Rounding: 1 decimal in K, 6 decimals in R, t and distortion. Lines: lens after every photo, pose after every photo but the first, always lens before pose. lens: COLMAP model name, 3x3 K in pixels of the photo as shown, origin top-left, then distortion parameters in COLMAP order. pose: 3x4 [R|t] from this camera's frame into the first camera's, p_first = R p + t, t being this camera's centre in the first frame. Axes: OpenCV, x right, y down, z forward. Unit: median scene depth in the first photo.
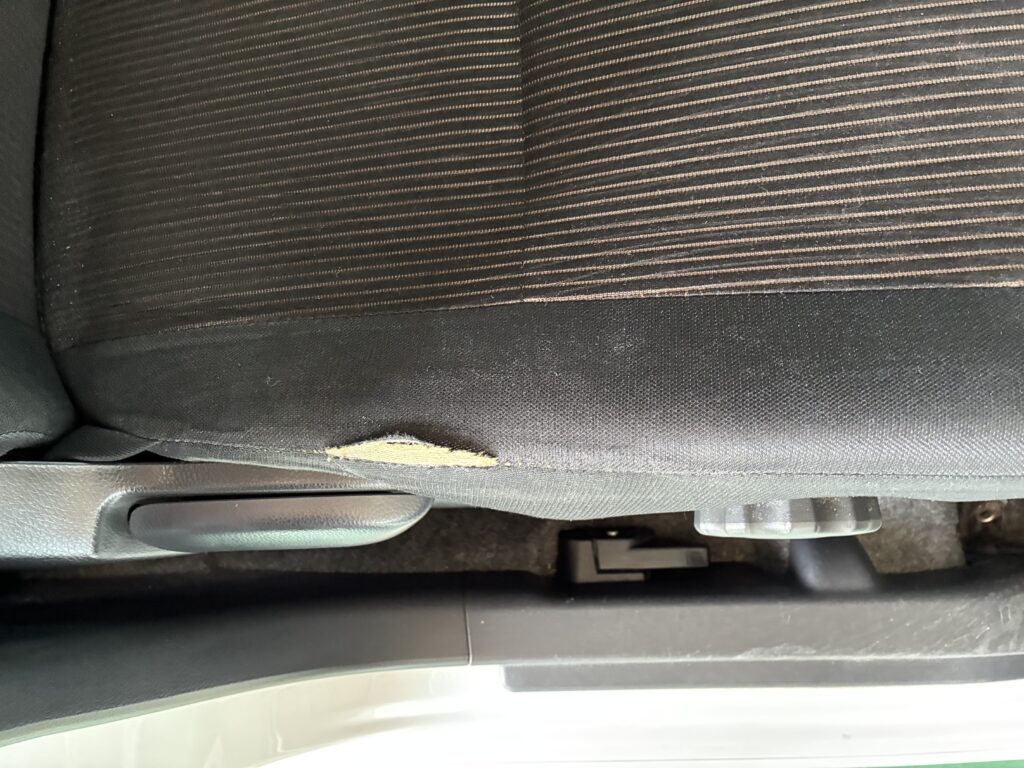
lens RADIAL K [[779.1, 0, 511.1], [0, 779.1, 375.3], [0, 0, 1]] dist [0.029735, -0.027496]
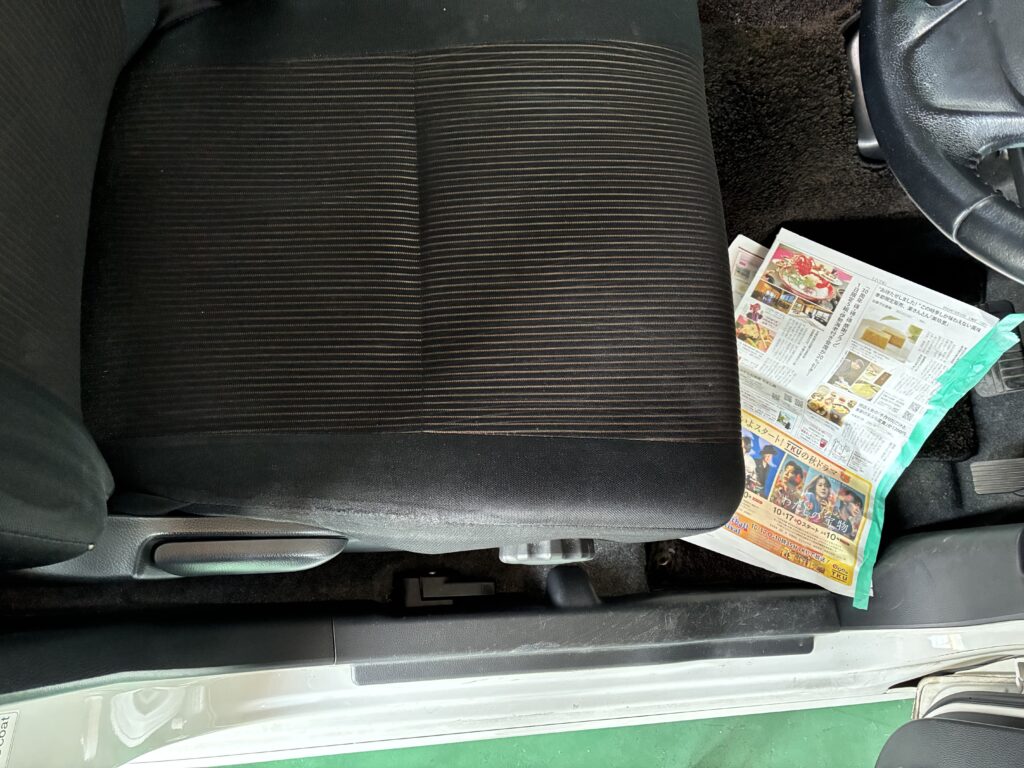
lens RADIAL K [[779.1, 0, 516.0], [0, 779.1, 385.4], [0, 0, 1]] dist [0.029735, -0.027496]
pose [[0.952882, 0.066979, 0.295855, -0.230397], [-0.044660, 0.995666, -0.081572, -0.043857], [-0.300036, 0.064516, 0.951744, -0.595504]]
